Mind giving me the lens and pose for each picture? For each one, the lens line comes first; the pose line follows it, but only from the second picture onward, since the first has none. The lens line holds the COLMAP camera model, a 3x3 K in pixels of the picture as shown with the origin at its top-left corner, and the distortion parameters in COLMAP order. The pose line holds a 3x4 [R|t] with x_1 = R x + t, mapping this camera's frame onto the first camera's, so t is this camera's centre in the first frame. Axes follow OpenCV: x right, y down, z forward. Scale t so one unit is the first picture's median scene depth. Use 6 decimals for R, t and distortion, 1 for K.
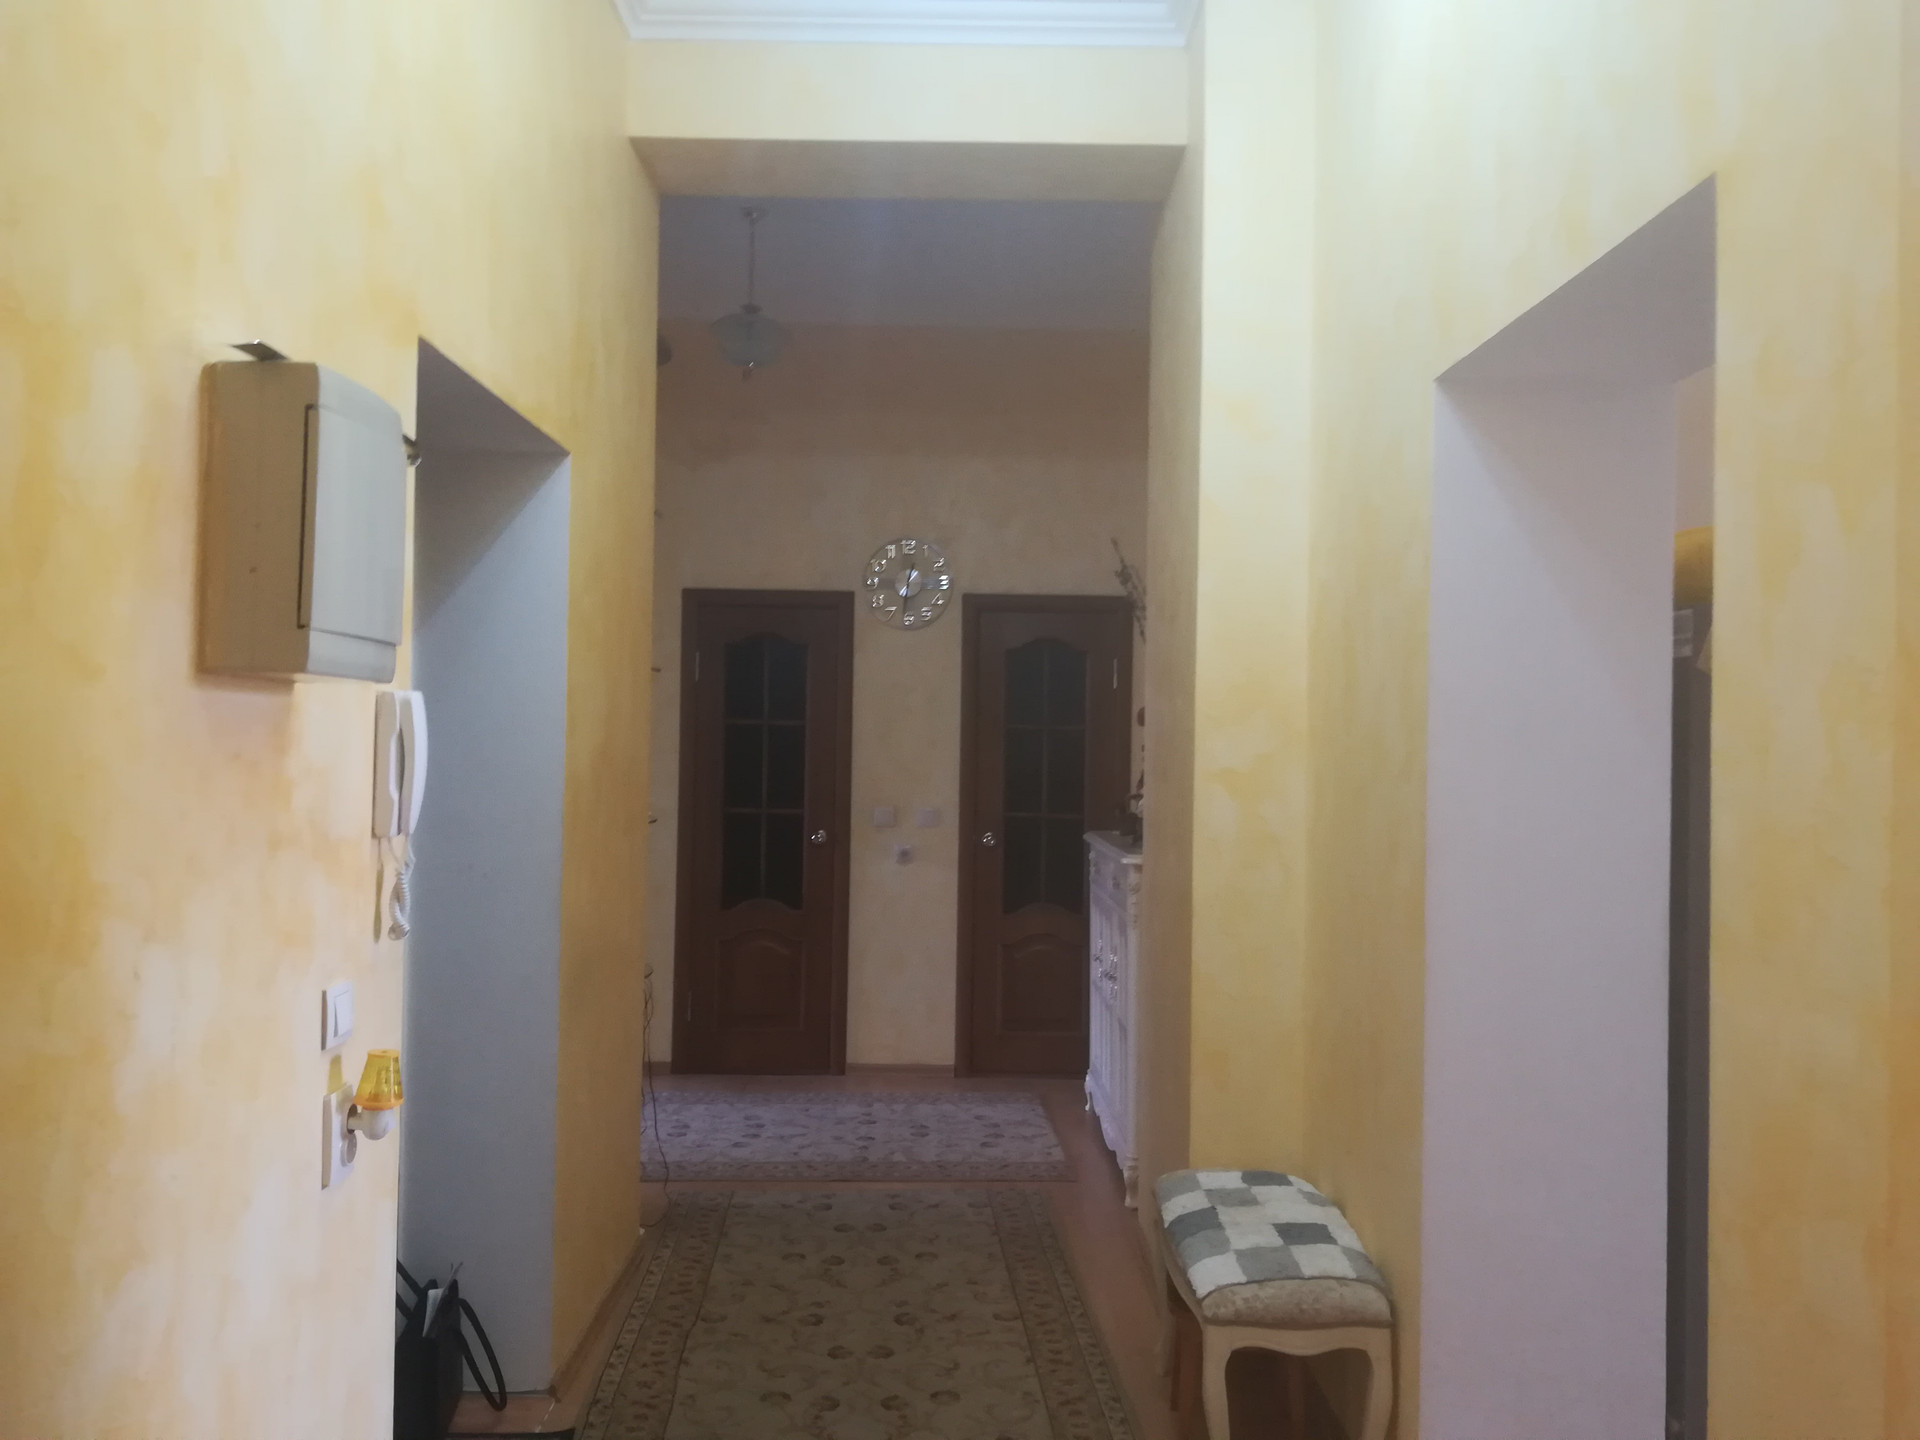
lens RADIAL K [[1495.2, 0, 960.0], [0, 1495.2, 720.0], [0, 0, 1]] dist [0.048650, -0.068382]
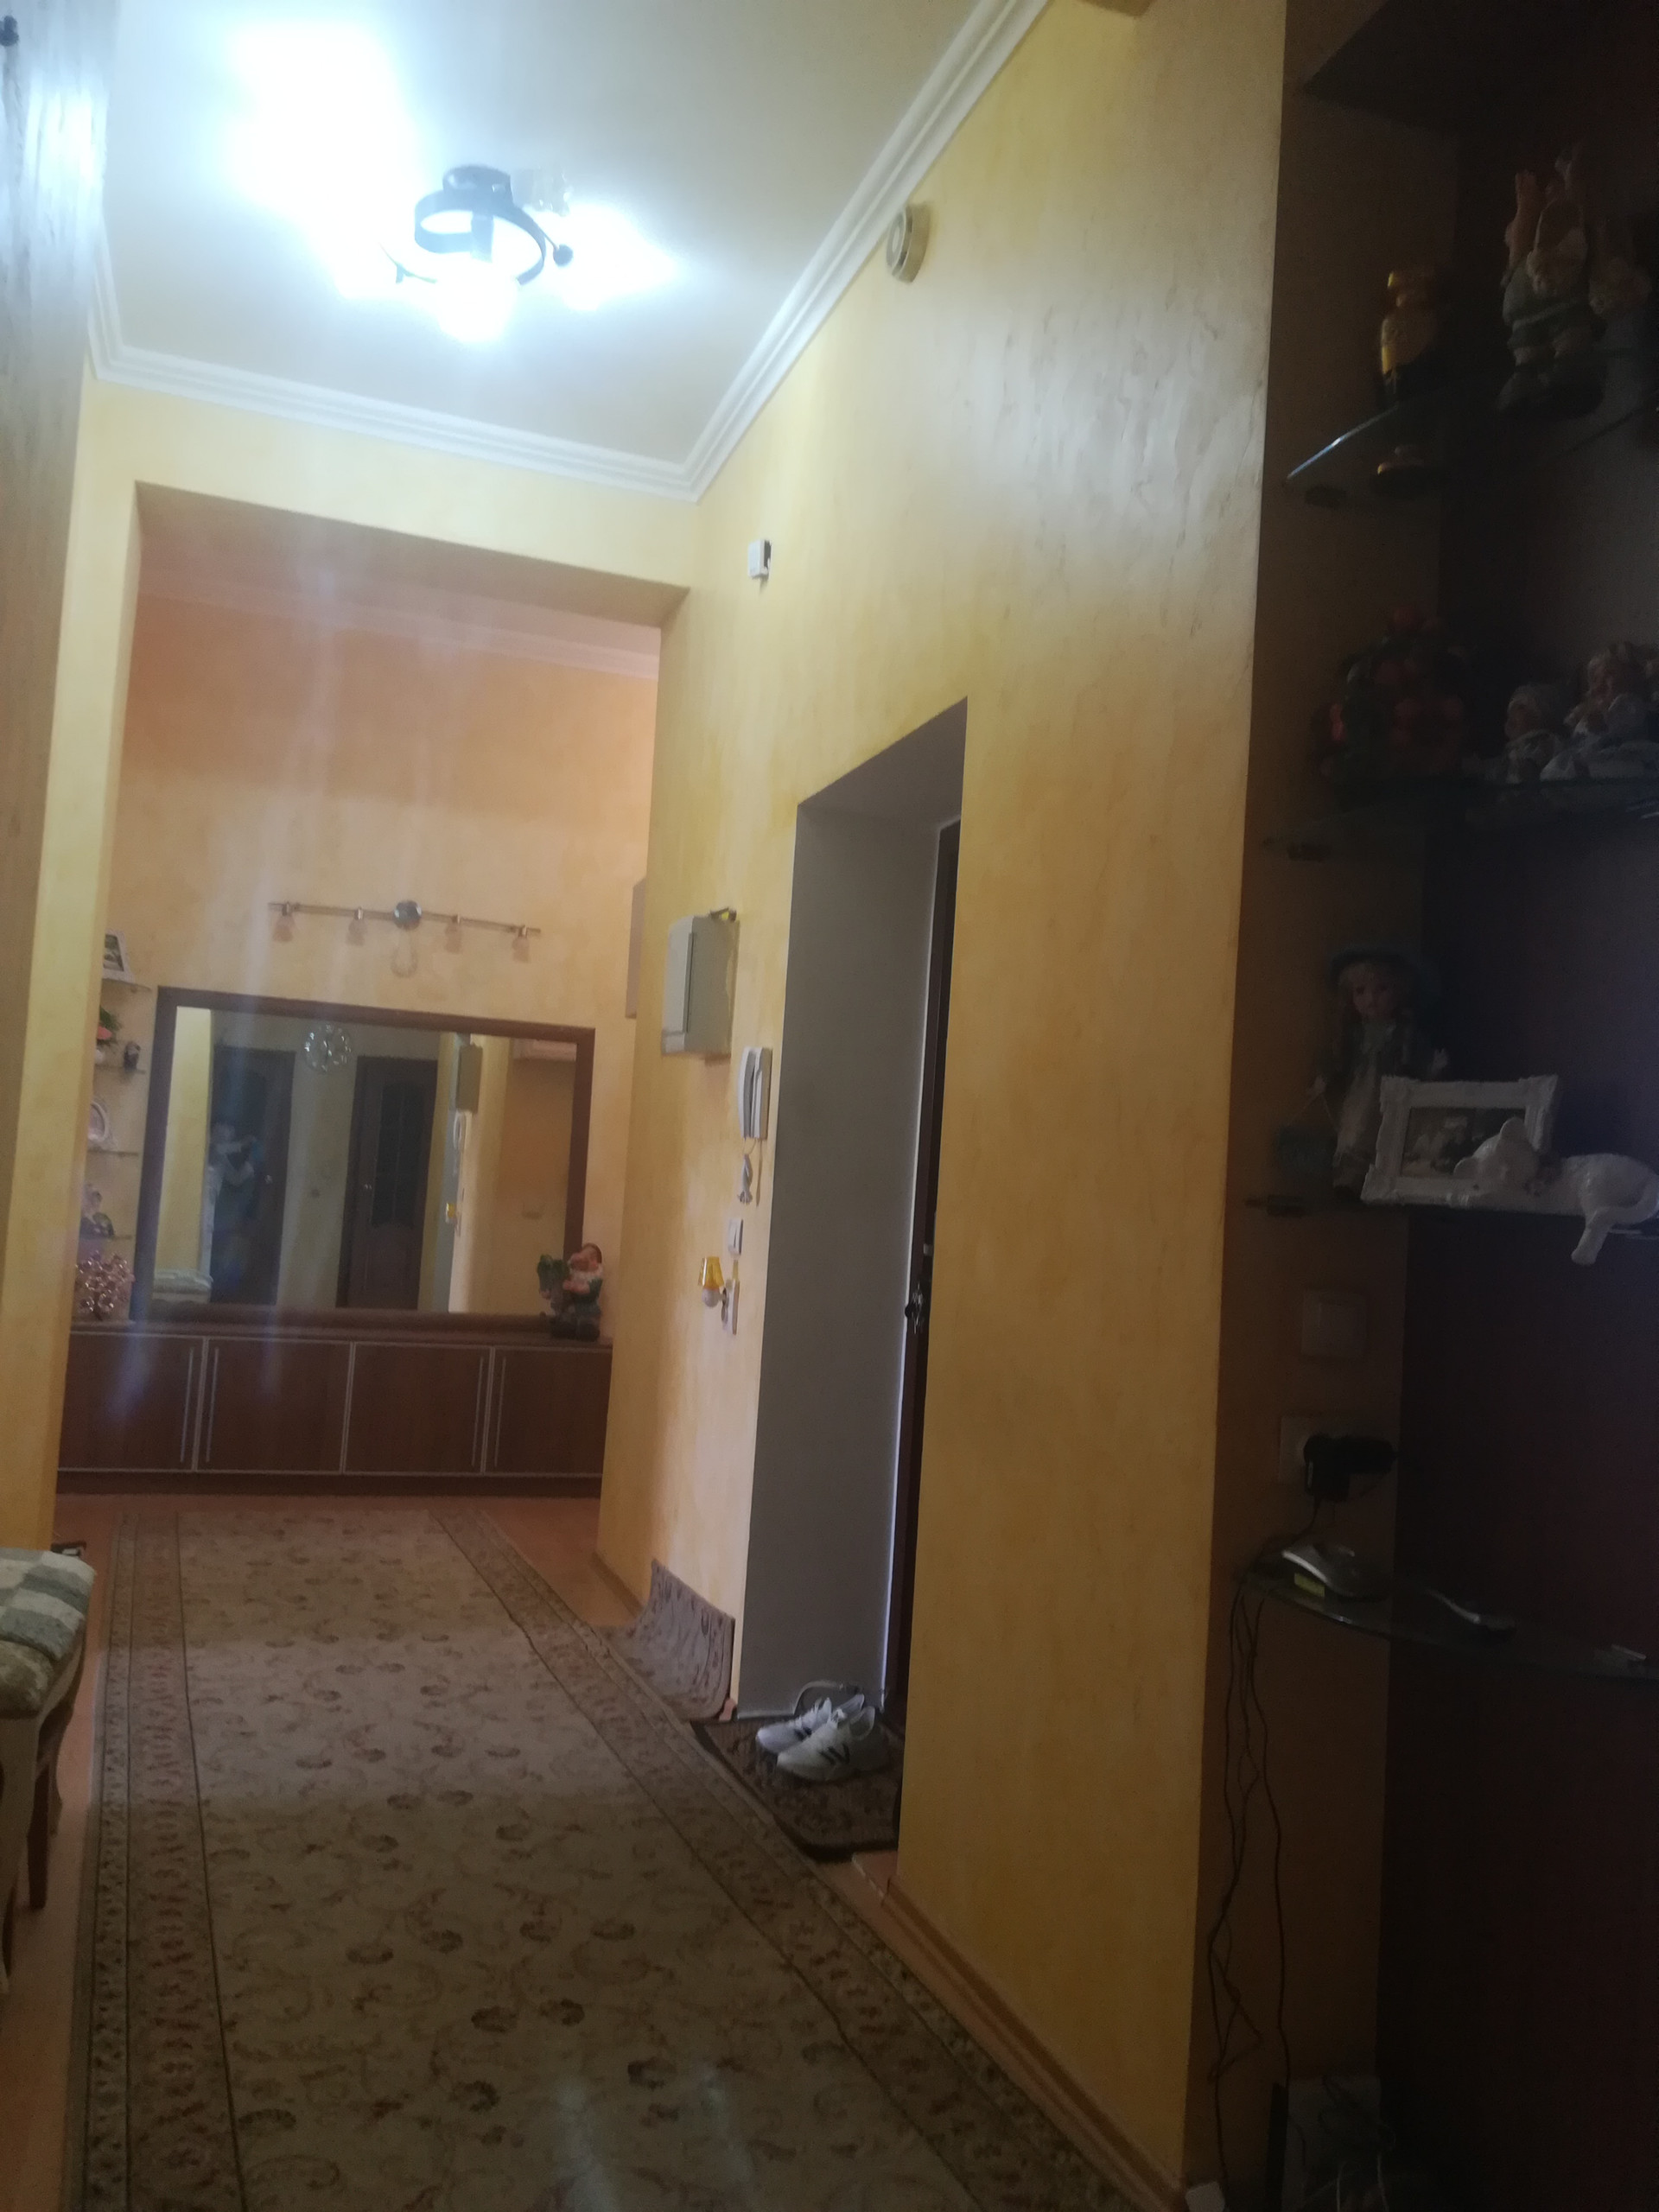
lens RADIAL K [[1722.6, 0, 829.5], [0, 1722.6, 1106.0], [0, 0, 1]] dist [0.048650, -0.068382]
pose [[-0.946802, -0.100335, -0.305776, 0.065534], [-0.080503, 0.993789, -0.076826, 0.104951], [0.311585, -0.048123, -0.948999, 1.669834]]
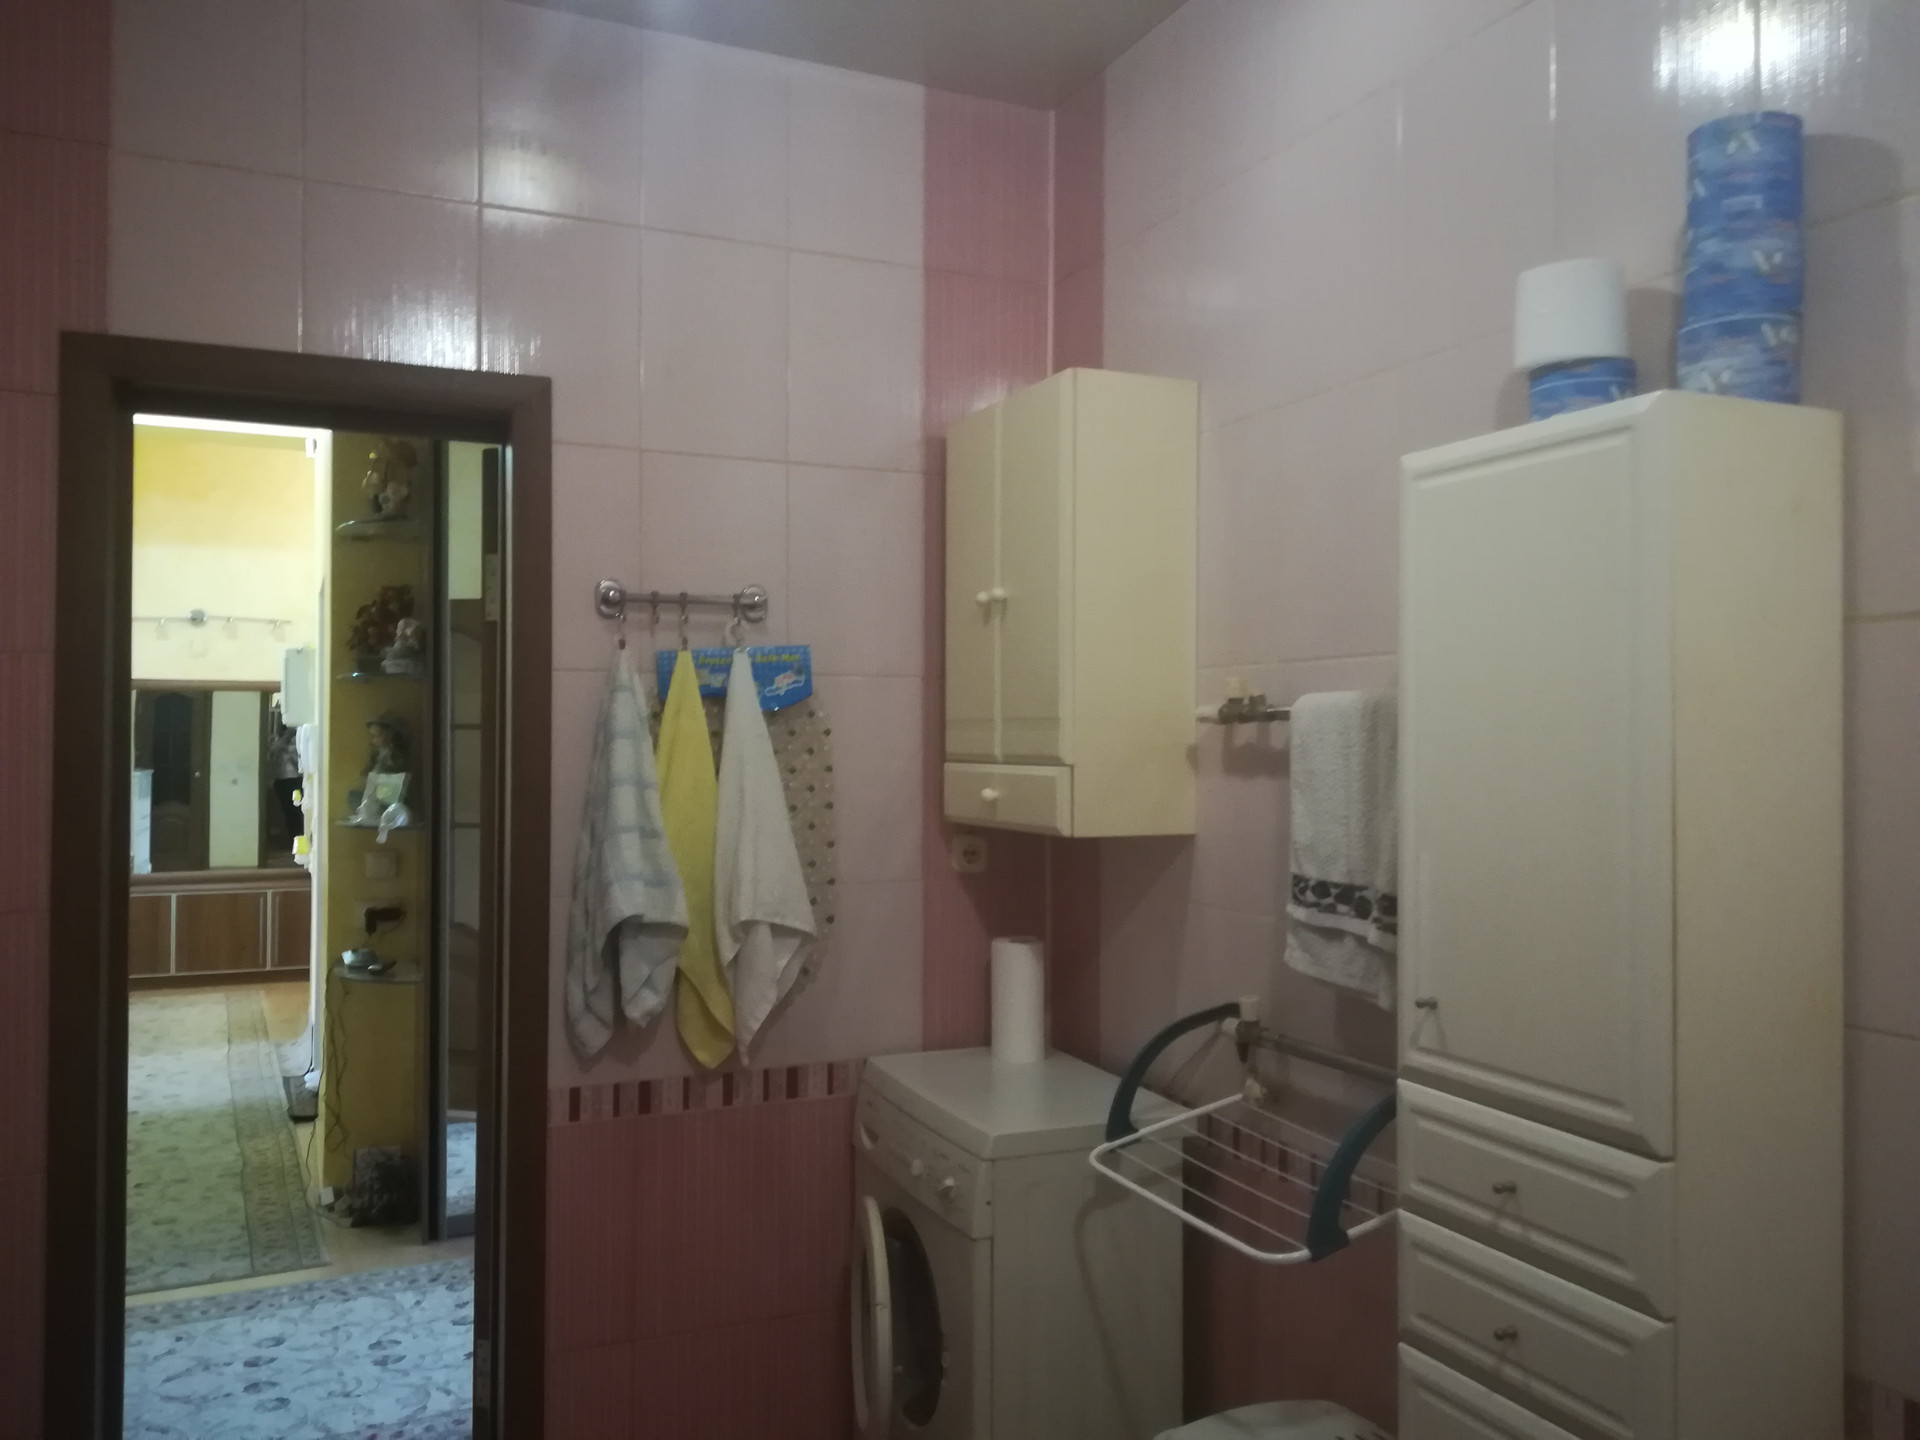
lens RADIAL K [[1495.2, 0, 960.0], [0, 1495.2, 720.0], [0, 0, 1]] dist [0.048650, -0.068382]
pose [[-0.917810, -0.028831, -0.395971, -0.225022], [-0.017130, 0.999307, -0.033054, 0.027880], [0.396650, -0.023554, -0.917668, 2.570748]]
